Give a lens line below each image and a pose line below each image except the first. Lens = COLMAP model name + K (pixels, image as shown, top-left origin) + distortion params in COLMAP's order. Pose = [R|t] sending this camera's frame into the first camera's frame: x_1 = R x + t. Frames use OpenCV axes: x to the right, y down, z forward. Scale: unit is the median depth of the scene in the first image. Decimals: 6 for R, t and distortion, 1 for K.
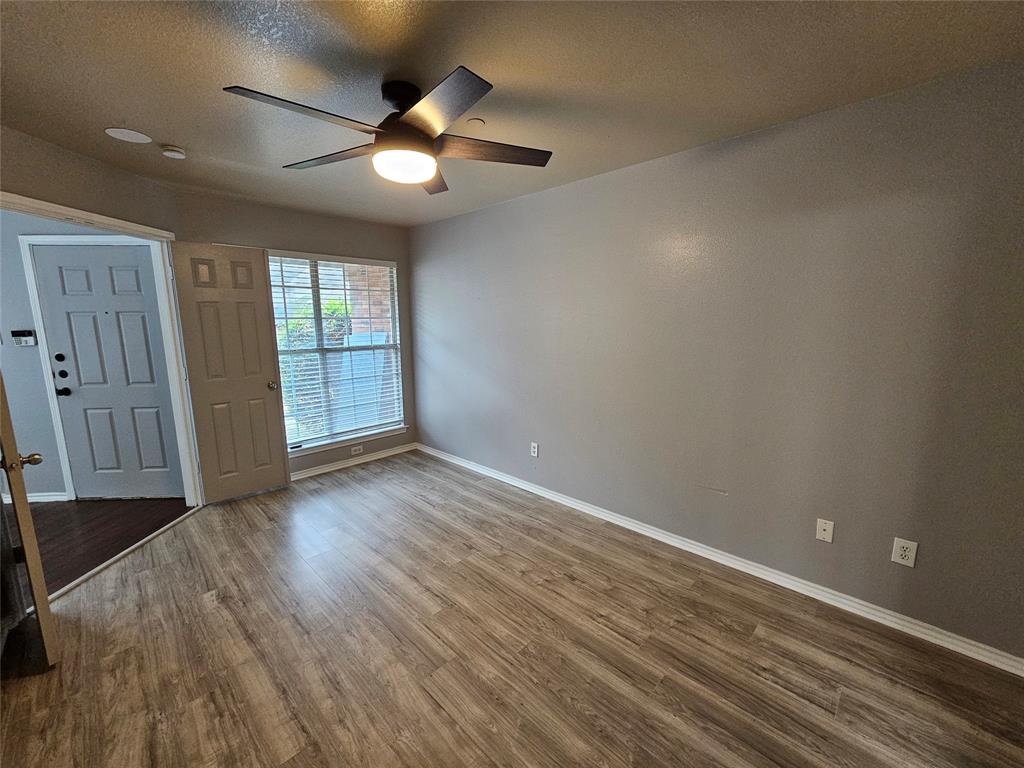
lens RADIAL K [[417.8, 0, 515.9], [0, 417.8, 378.2], [0, 0, 1]] dist [0.000071, 0.000576]
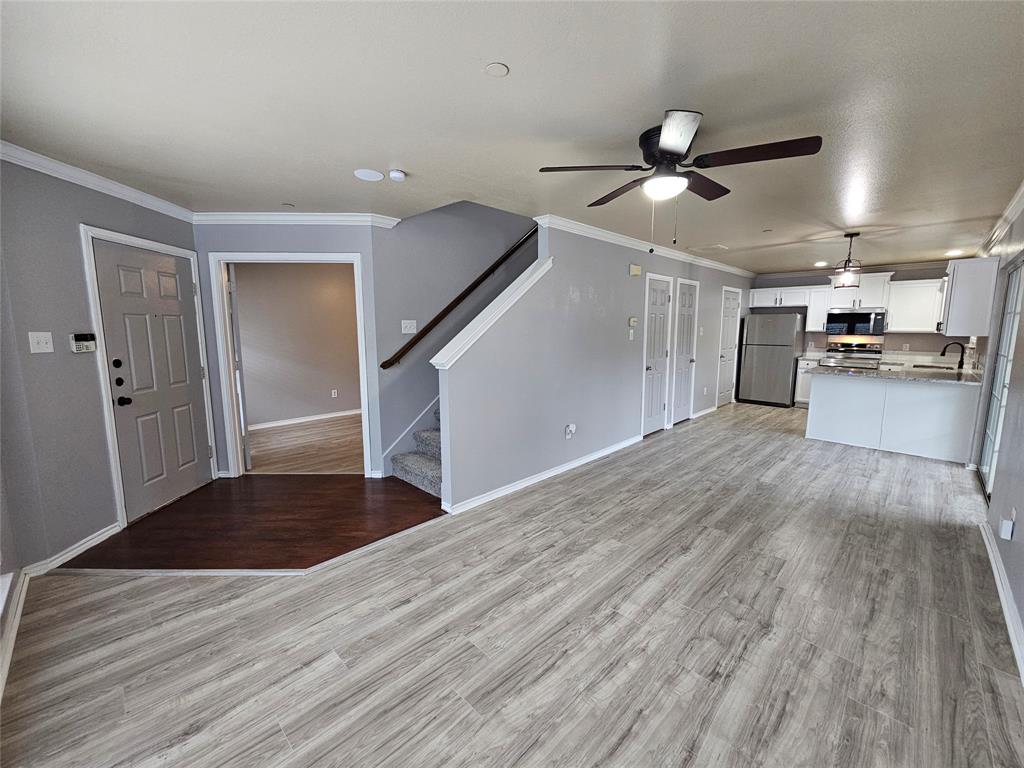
lens RADIAL K [[417.8, 0, 517.8], [0, 417.8, 380.9], [0, 0, 1]] dist [0.000071, 0.000576]
pose [[0.008153, -0.124903, 0.992136, -2.738677], [0.145736, 0.981723, 0.122394, 0.004112], [-0.989290, 0.143592, 0.026207, 0.170698]]
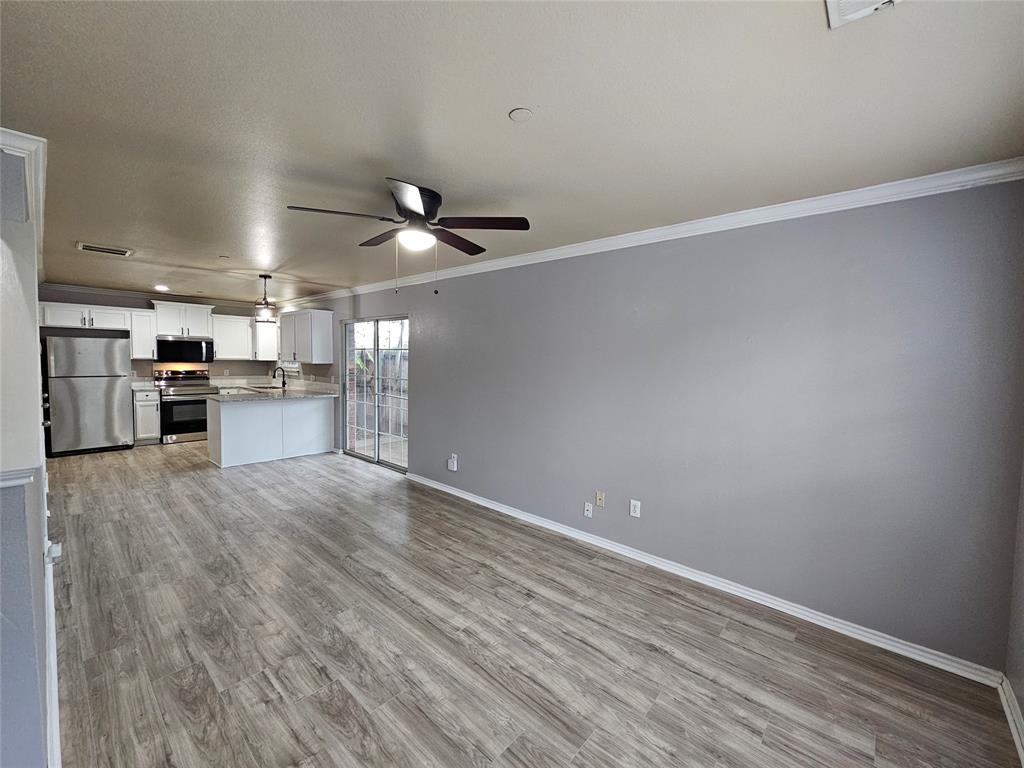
lens RADIAL K [[417.8, 0, 517.1], [0, 417.8, 384.0], [0, 0, 1]] dist [0.000071, 0.000576]
pose [[-0.999109, -0.008263, -0.041400, -1.975353], [-0.016831, 0.977313, 0.211132, -0.127039], [0.038716, 0.211640, -0.976580, 0.893073]]
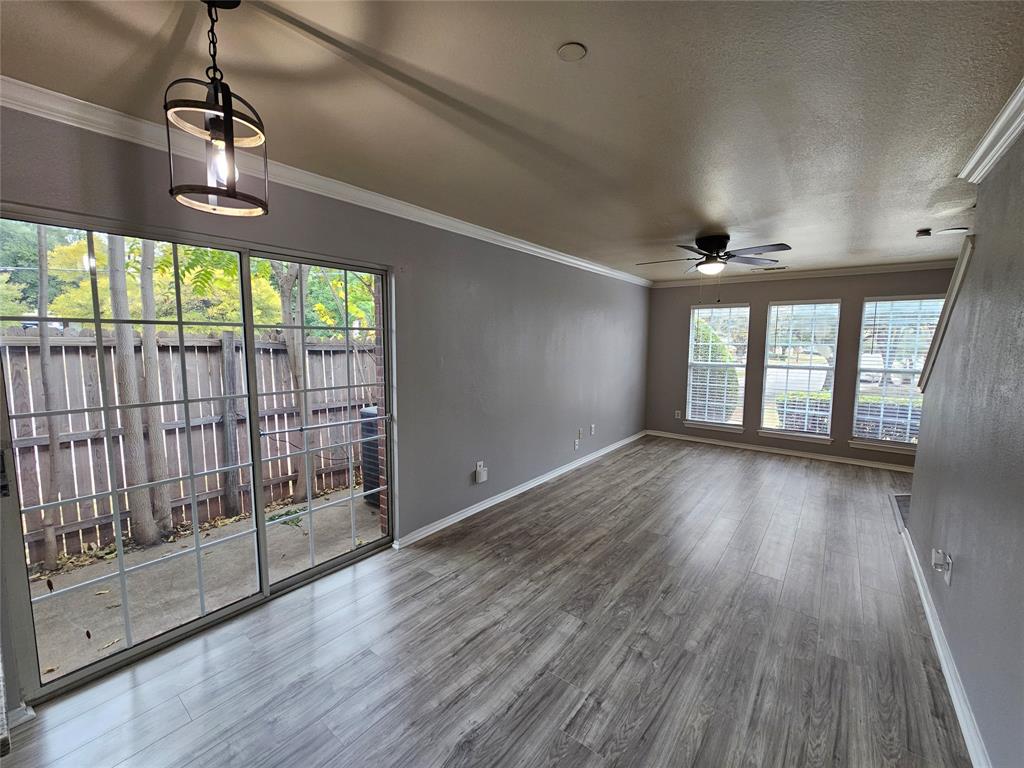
lens RADIAL K [[417.8, 0, 517.6], [0, 417.8, 381.2], [0, 0, 1]] dist [0.000071, 0.000576]
pose [[0.103344, 0.105821, -0.989000, -0.225725], [-0.157175, 0.983569, 0.088816, 0.144692], [0.982149, 0.146267, 0.118279, -1.035470]]
